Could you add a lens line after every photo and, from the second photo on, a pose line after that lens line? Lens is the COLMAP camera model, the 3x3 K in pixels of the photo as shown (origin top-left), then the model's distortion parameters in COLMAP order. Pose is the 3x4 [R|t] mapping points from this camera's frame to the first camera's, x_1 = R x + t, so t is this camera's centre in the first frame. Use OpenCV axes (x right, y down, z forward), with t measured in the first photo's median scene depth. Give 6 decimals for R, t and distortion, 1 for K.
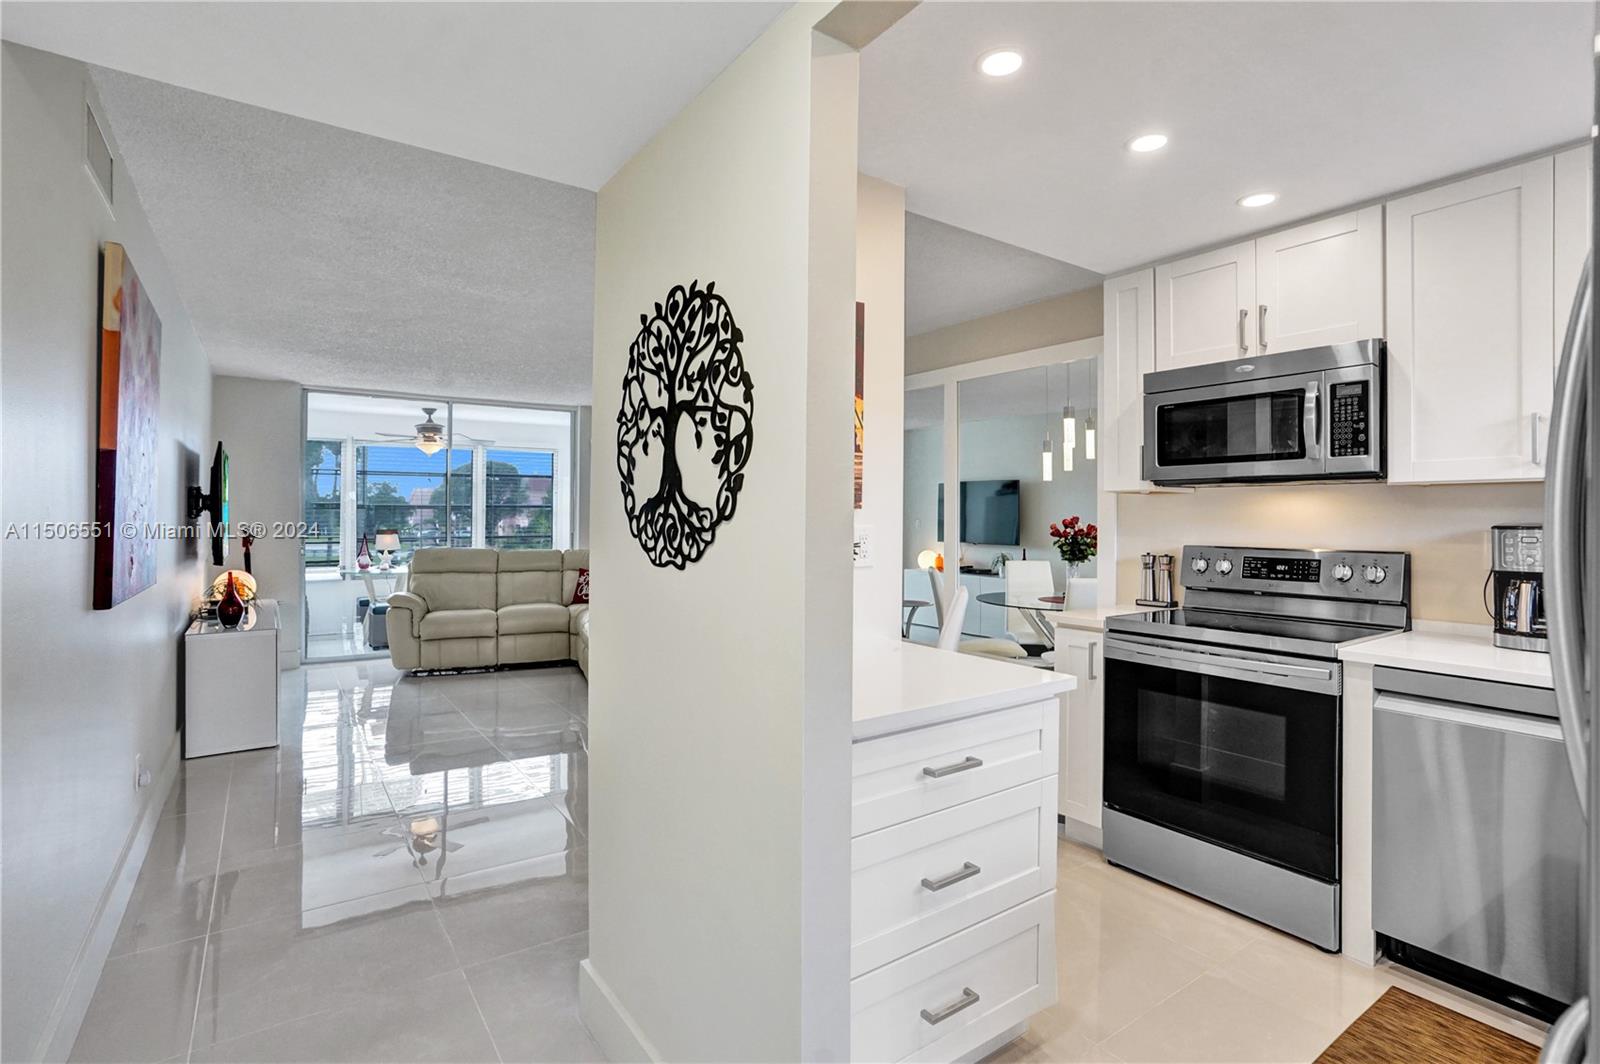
lens RADIAL K [[765.1, 0, 796.5], [0, 765.1, 511.4], [0, 0, 1]] dist [-0.035261, 0.016613]
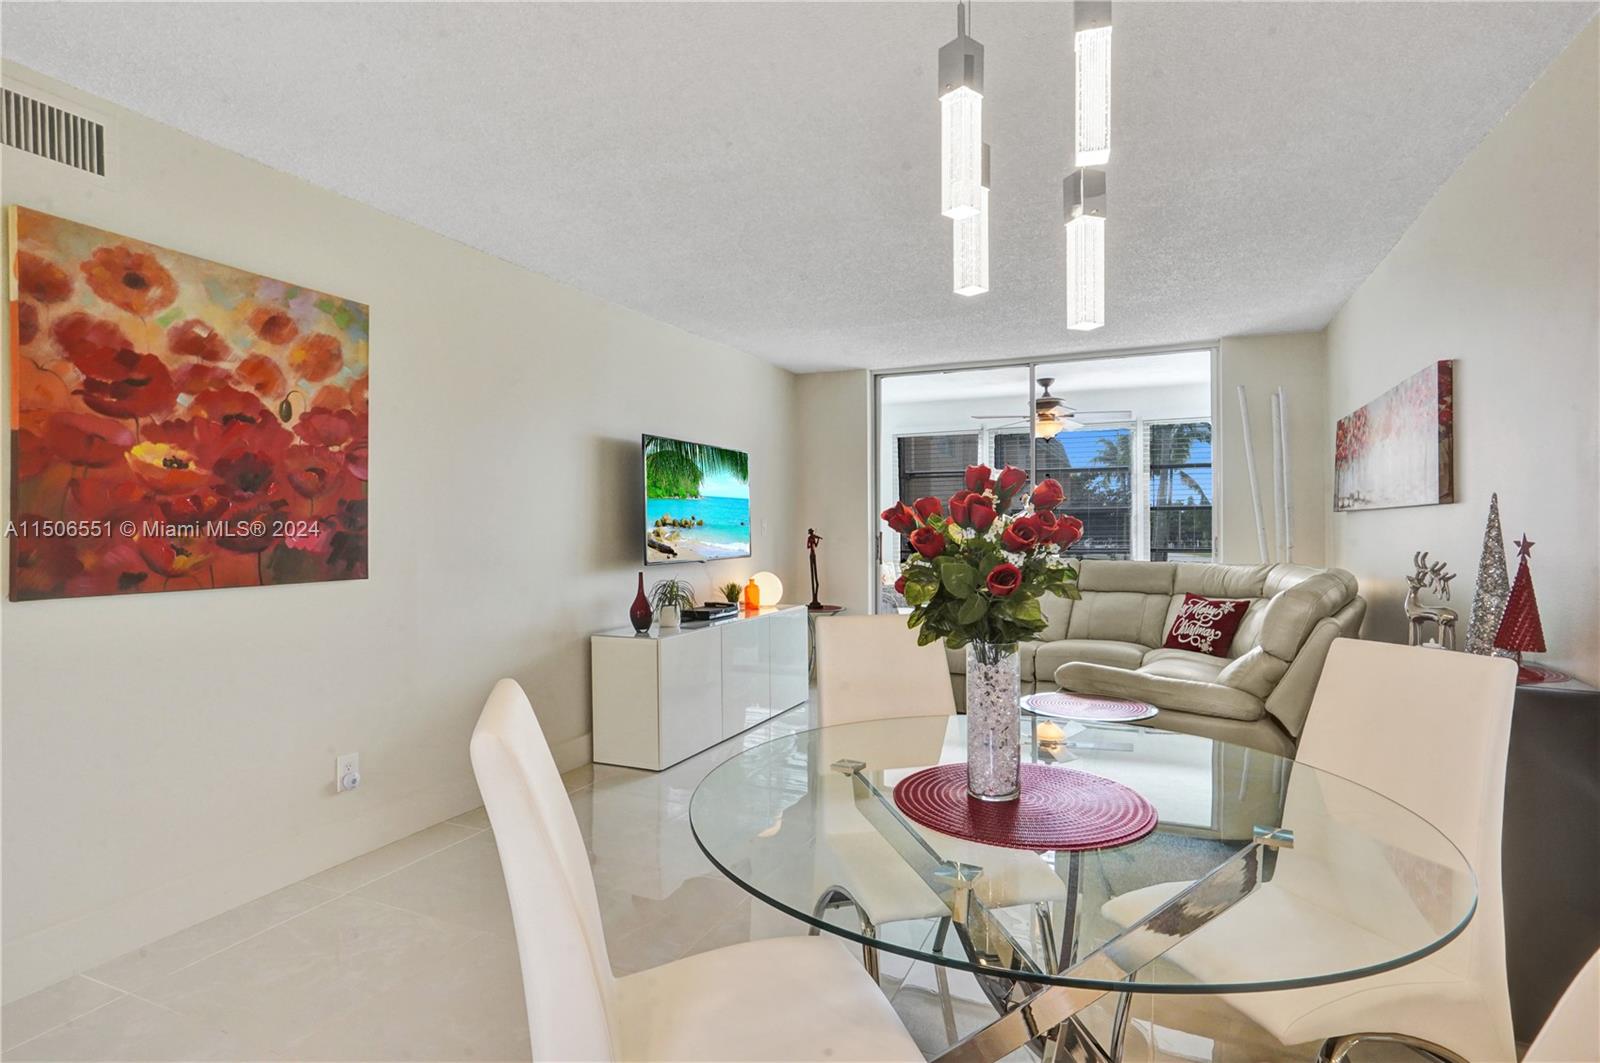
lens RADIAL K [[814.2, 0, 805.8], [0, 814.2, 530.3], [0, 0, 1]] dist [-0.016891, 0.000201]
pose [[0.522948, -0.002826, -0.852360, 0.277024], [0.013251, 0.999901, 0.004815, 0.037794], [0.852261, -0.013812, 0.522934, 0.885807]]
